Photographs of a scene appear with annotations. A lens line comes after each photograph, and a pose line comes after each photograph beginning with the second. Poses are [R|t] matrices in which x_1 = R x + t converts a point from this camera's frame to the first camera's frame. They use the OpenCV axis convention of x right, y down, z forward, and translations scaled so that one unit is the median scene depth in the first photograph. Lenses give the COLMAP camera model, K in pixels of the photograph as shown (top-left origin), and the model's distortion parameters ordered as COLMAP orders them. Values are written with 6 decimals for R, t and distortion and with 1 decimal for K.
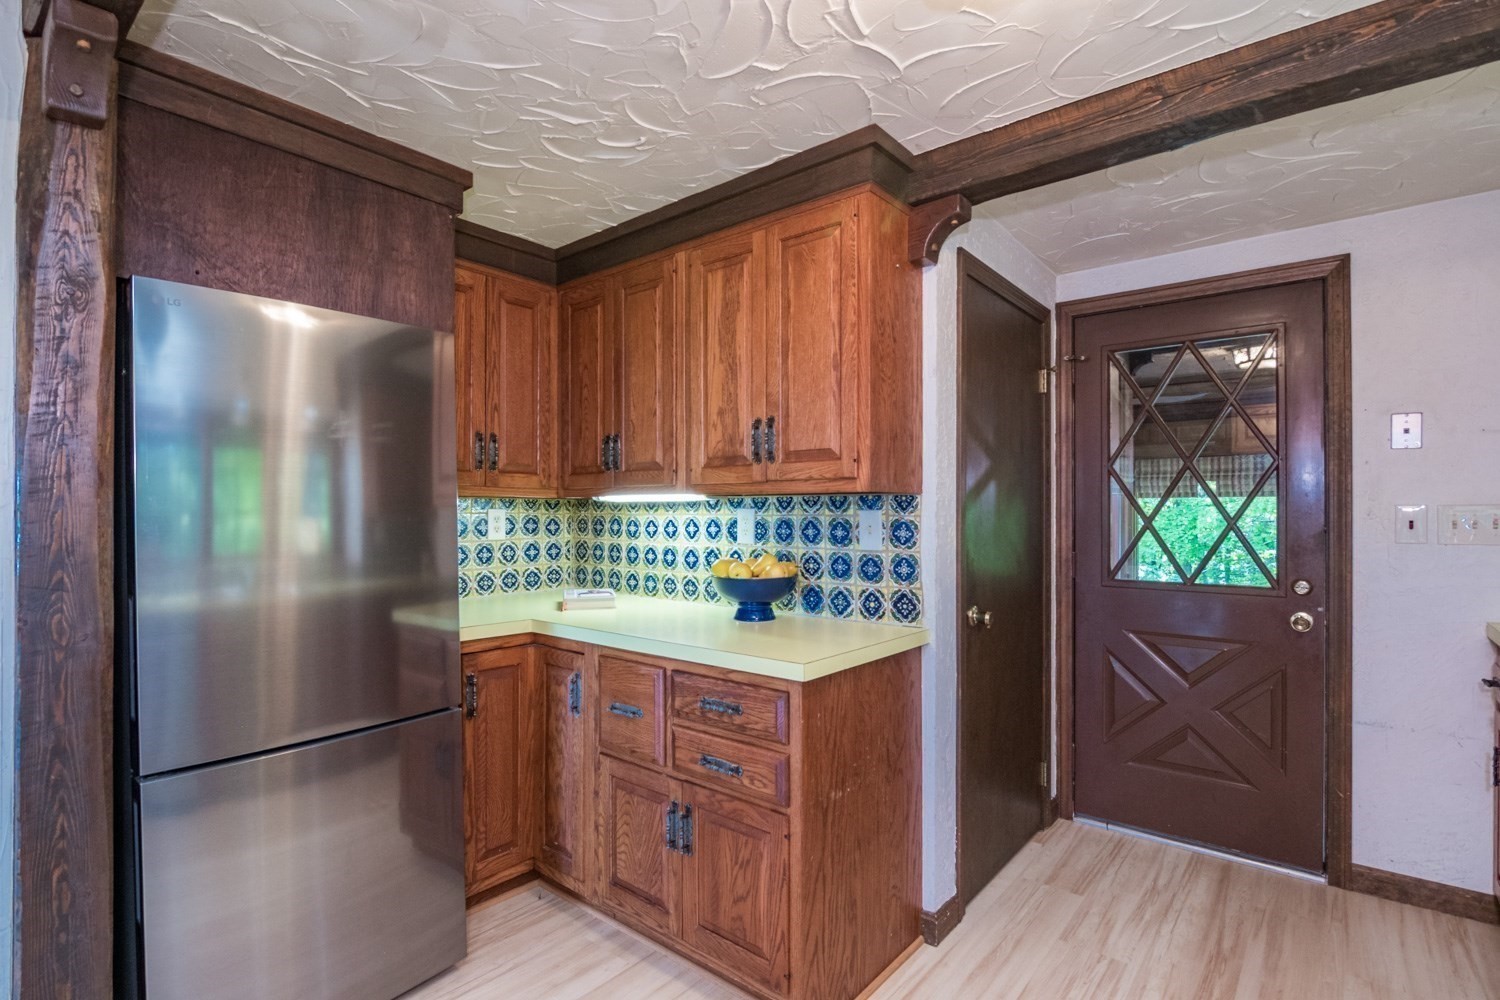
lens RADIAL K [[734.7, 0, 752.0], [0, 734.7, 510.2], [0, 0, 1]] dist [-0.000104, -0.000005]
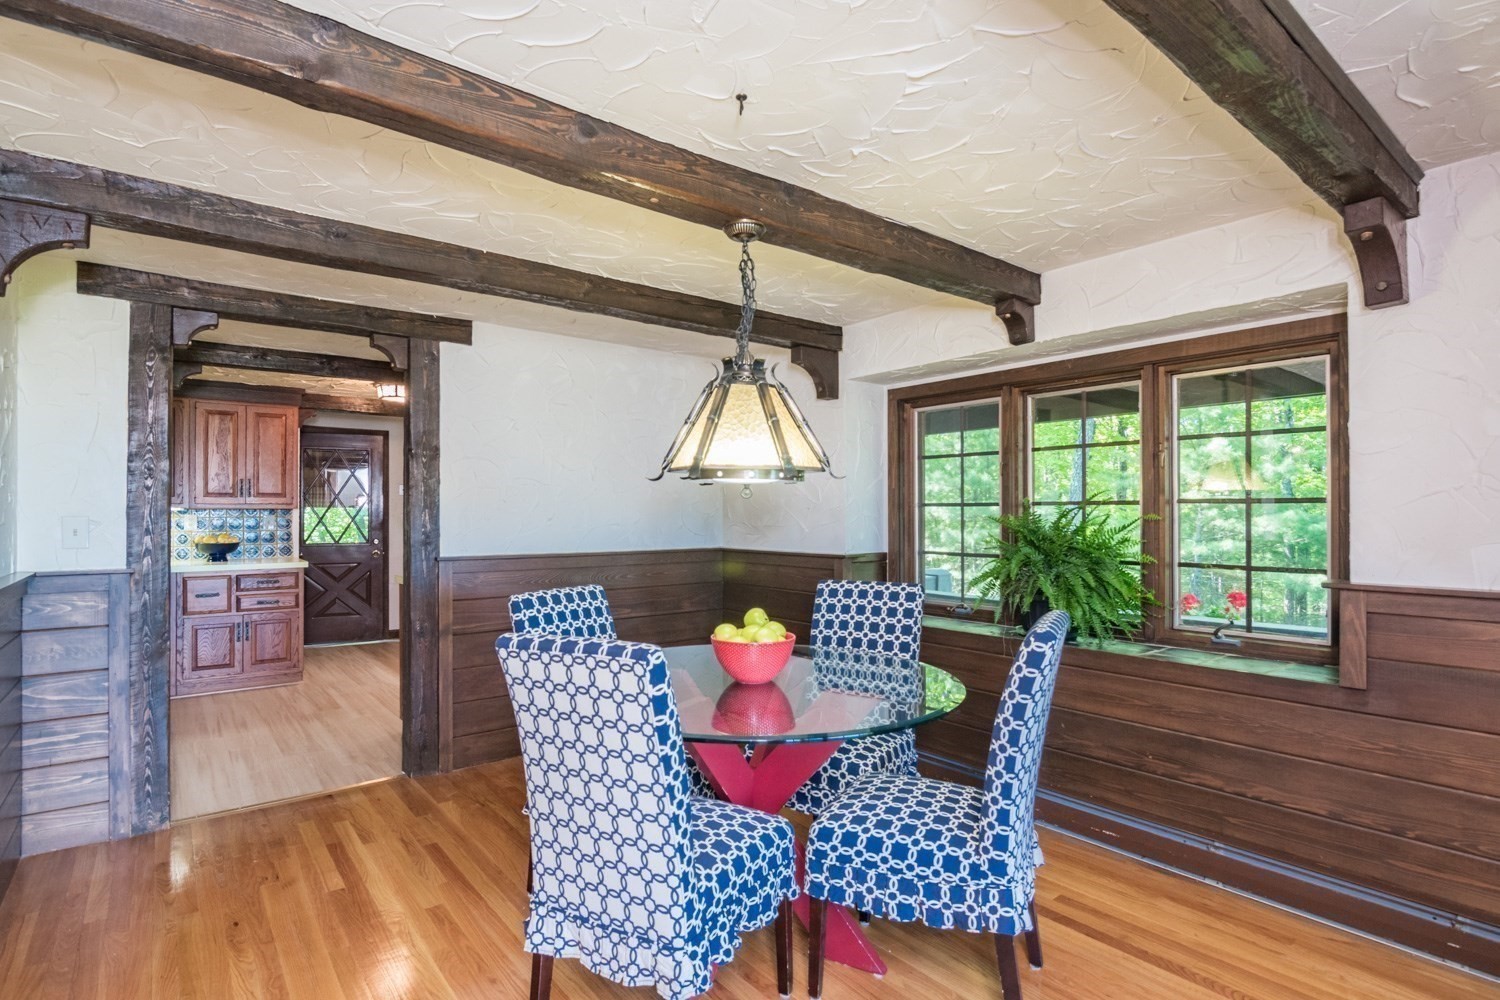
lens RADIAL K [[734.7, 0, 751.2], [0, 734.7, 505.4], [0, 0, 1]] dist [-0.000104, -0.000005]
pose [[0.213057, 0.014107, 0.976938, -1.782361], [-0.013156, 0.999847, -0.011569, -0.024577], [-0.976951, -0.010388, 0.213210, -1.072004]]
